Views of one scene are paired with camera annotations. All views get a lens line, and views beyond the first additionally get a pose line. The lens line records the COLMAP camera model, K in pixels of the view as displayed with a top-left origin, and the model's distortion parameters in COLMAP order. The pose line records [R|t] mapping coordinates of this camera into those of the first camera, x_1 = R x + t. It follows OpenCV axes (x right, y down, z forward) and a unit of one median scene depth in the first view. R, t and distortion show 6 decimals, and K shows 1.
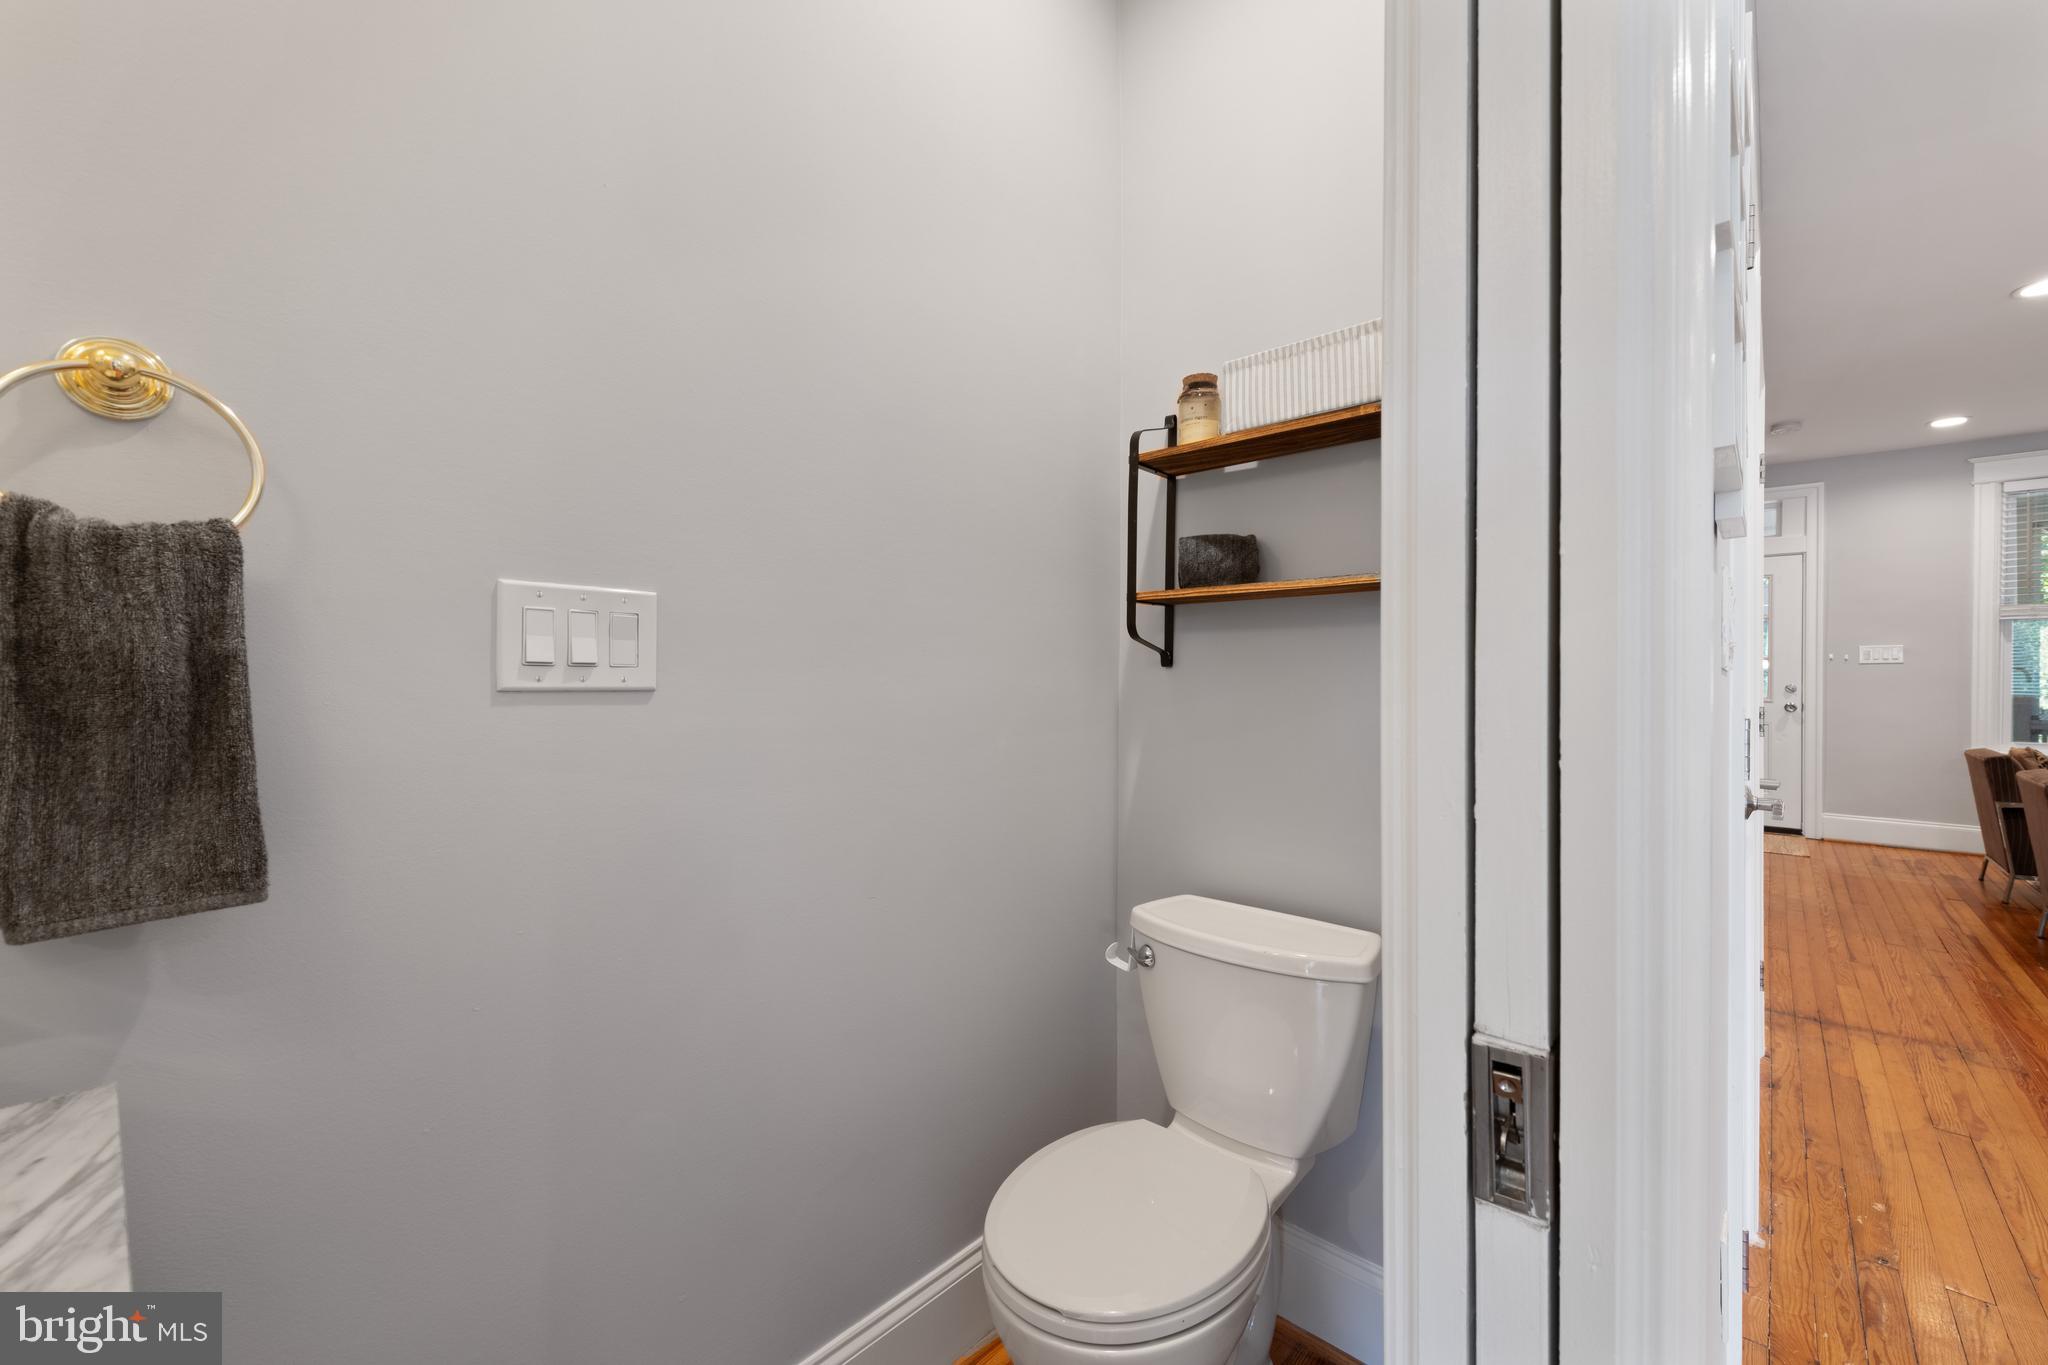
lens RADIAL K [[808.8, 0, 1038.8], [0, 808.8, 676.3], [0, 0, 1]] dist [0.002785, -0.000512]
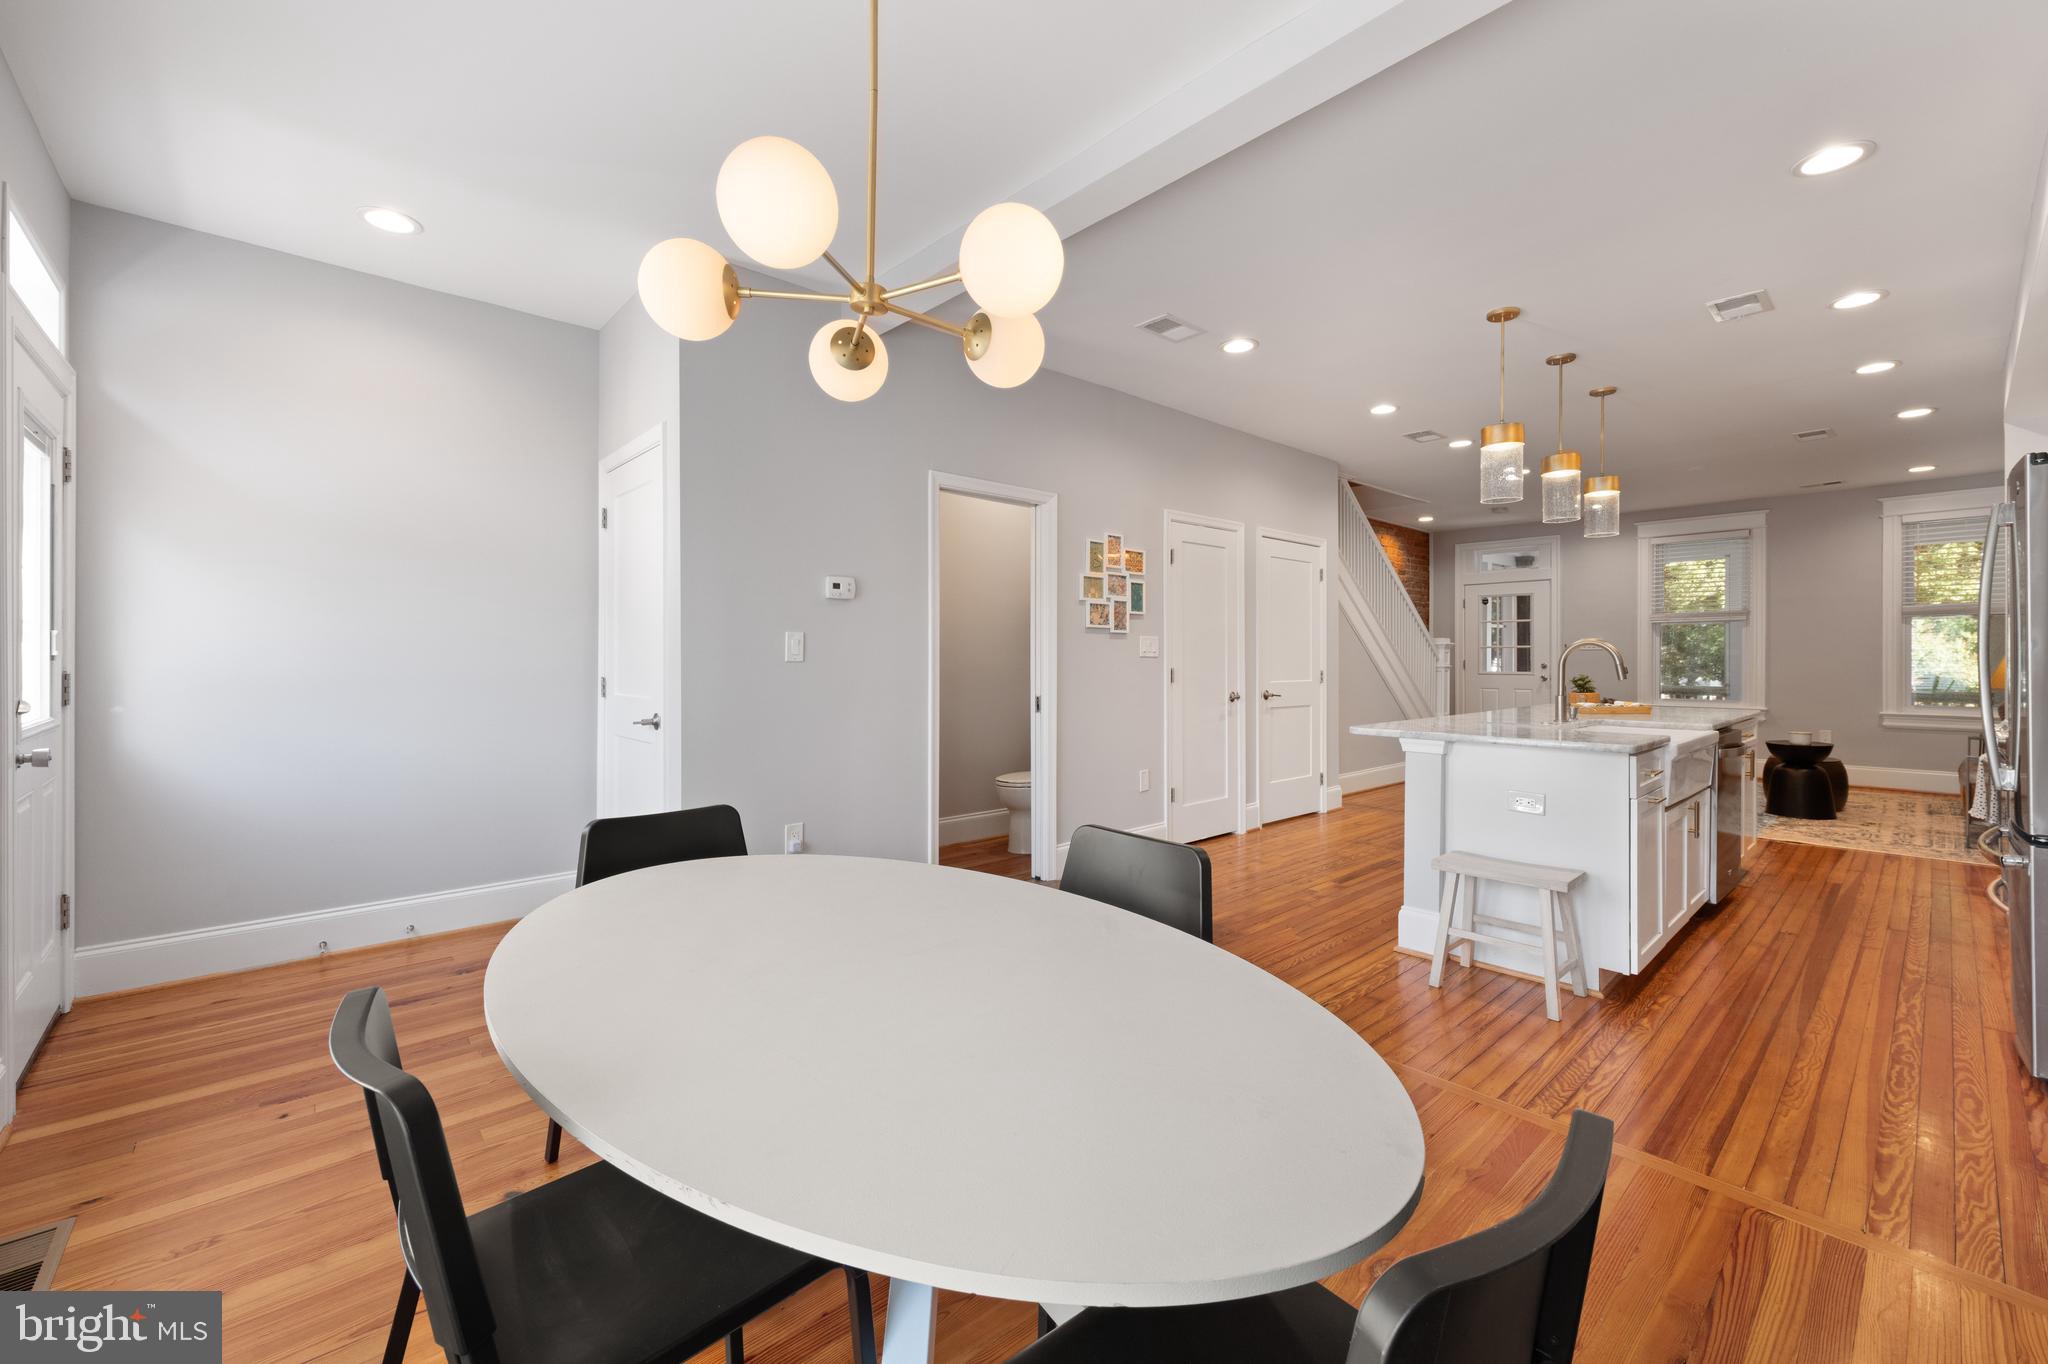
lens RADIAL K [[830.0, 0, 1029.3], [0, 830.0, 652.4], [0, 0, 1]] dist [0.002914, 0.000085]
pose [[0.995820, -0.007575, -0.091020, 0.093526], [0.007034, 0.999956, -0.006258, -0.008010], [0.091063, 0.005592, 0.995829, -0.707512]]
